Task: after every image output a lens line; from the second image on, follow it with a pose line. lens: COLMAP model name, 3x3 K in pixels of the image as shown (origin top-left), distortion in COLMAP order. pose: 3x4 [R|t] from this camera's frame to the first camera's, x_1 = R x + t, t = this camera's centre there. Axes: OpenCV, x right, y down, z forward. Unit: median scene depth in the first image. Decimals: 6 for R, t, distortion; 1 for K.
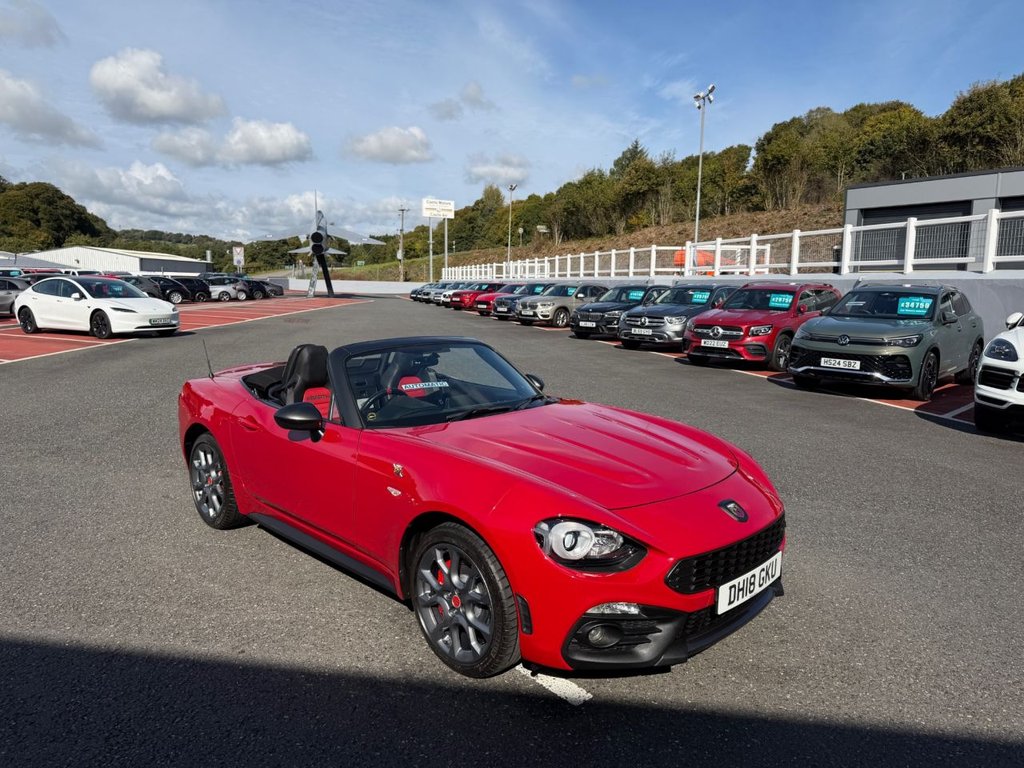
lens RADIAL K [[727.9, 0, 507.5], [0, 727.9, 383.0], [0, 0, 1]] dist [0.029559, -0.042721]
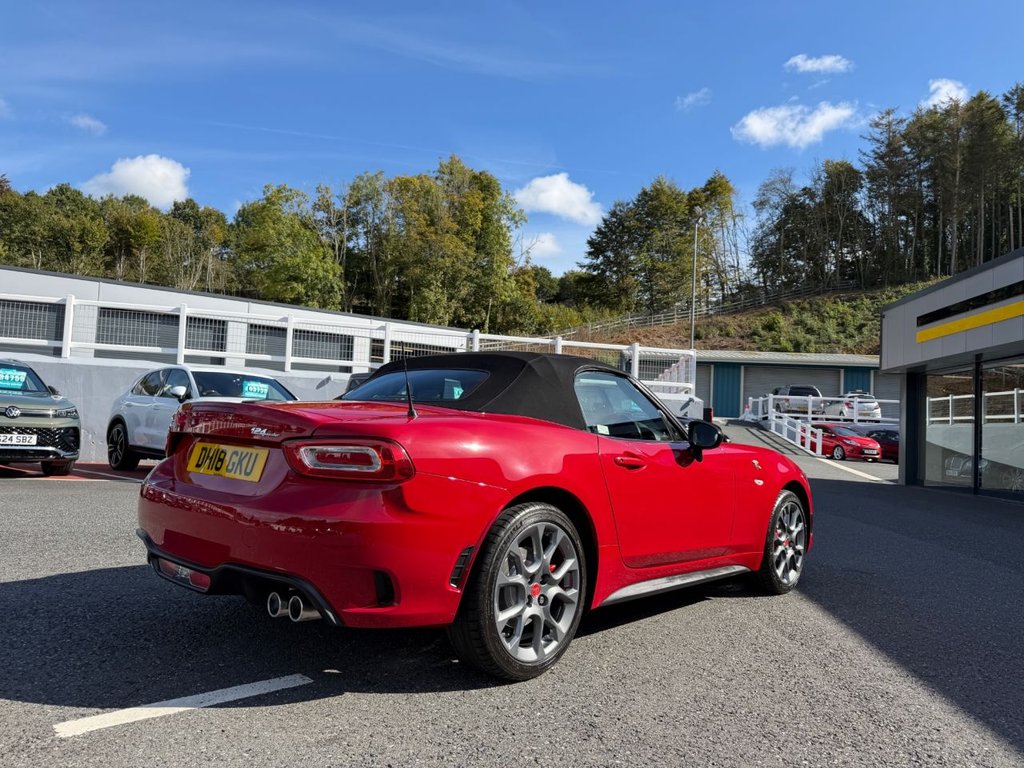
lens RADIAL K [[727.9, 0, 515.2], [0, 727.9, 387.8], [0, 0, 1]] dist [0.029559, -0.042721]
pose [[-0.094671, 0.046583, 0.994418, -0.207627], [0.092204, 0.995021, -0.037833, -0.000108], [-0.991229, 0.088108, -0.098495, 0.234908]]
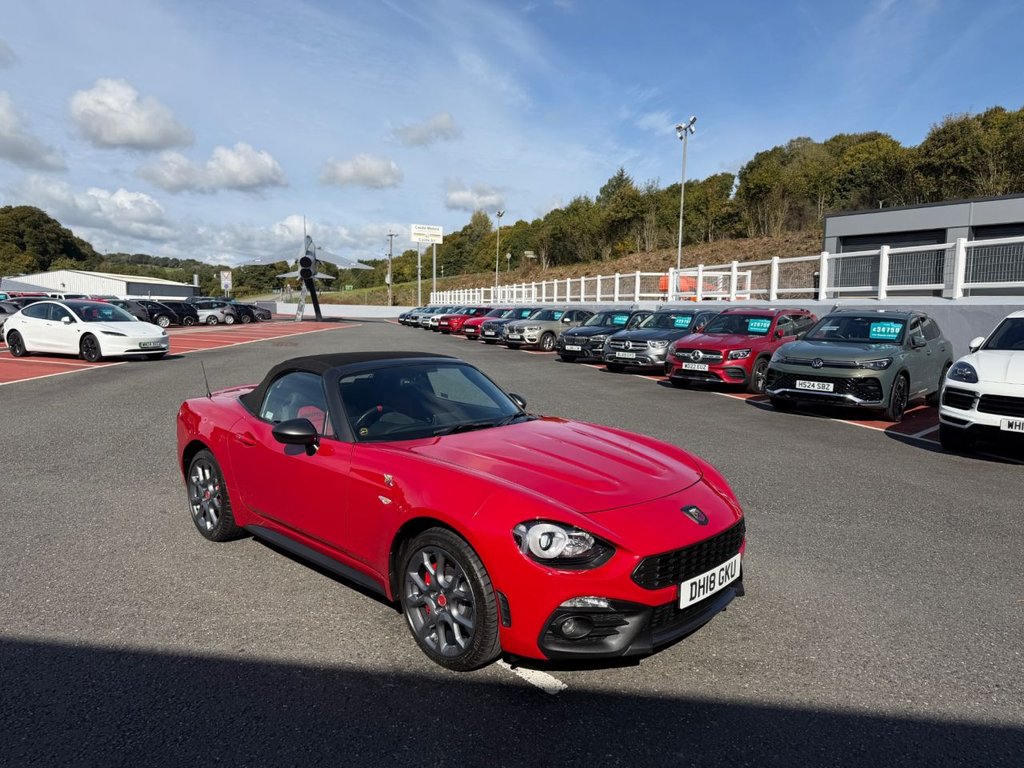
lens RADIAL K [[727.9, 0, 511.8], [0, 727.9, 387.3], [0, 0, 1]] dist [0.029559, -0.042721]
pose [[0.999755, -0.000011, 0.022143, 0.001211], [0.000620, 0.999622, -0.027495, 0.001669], [-0.022134, 0.027502, 0.999377, -0.012565]]
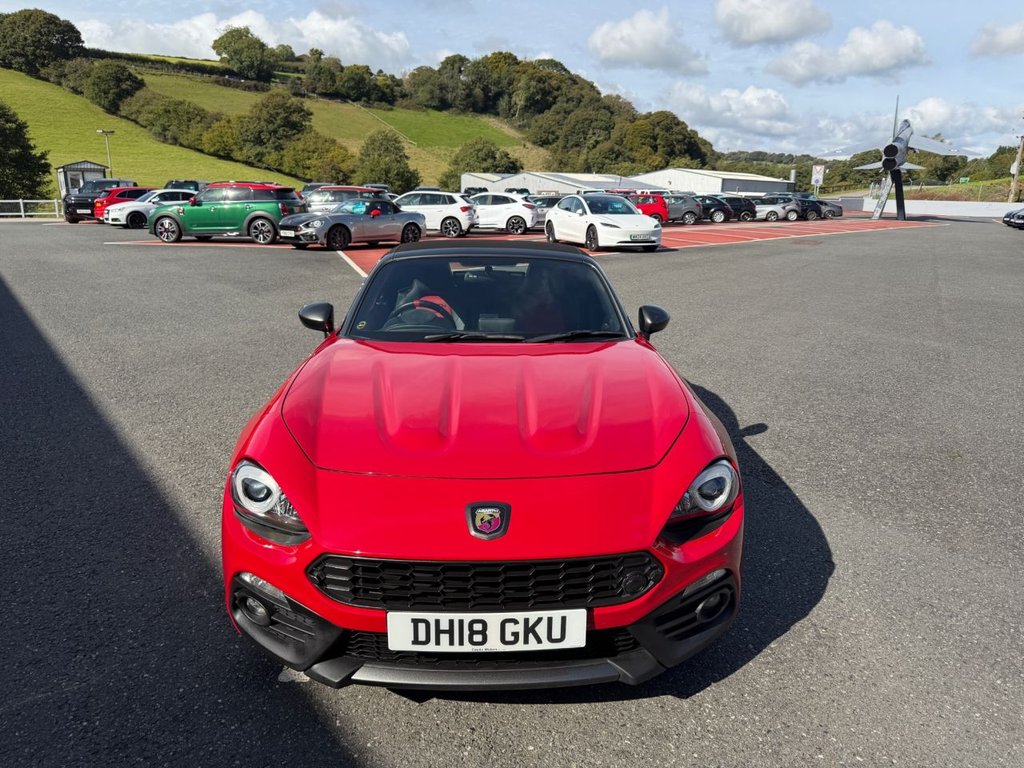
lens RADIAL K [[727.9, 0, 527.7], [0, 727.9, 384.8], [0, 0, 1]] dist [0.029559, -0.042721]
pose [[0.731058, 0.170650, -0.660631, 0.099811], [-0.099794, 0.984549, 0.143890, -0.006326], [0.674978, -0.039265, 0.736792, 0.070976]]
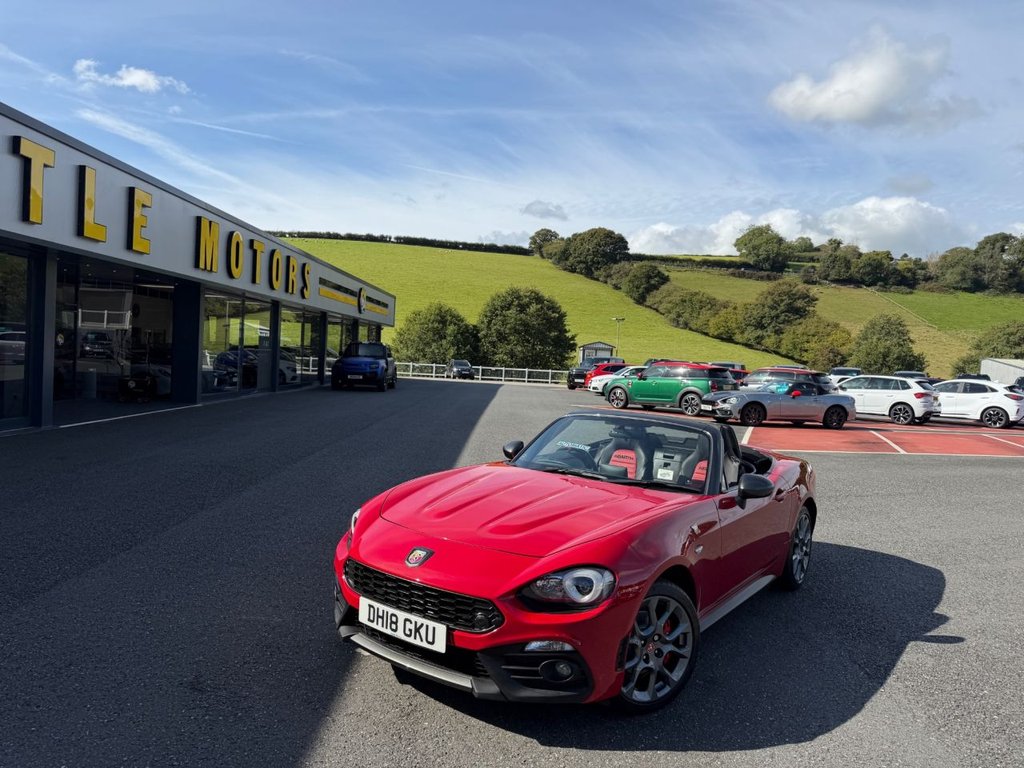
lens RADIAL K [[727.9, 0, 505.4], [0, 727.9, 387.4], [0, 0, 1]] dist [0.029559, -0.042721]
pose [[0.138590, 0.035605, -0.989710, 0.185860], [-0.184475, 0.982791, 0.009524, -0.014942], [0.973017, 0.181257, 0.142773, 0.122058]]
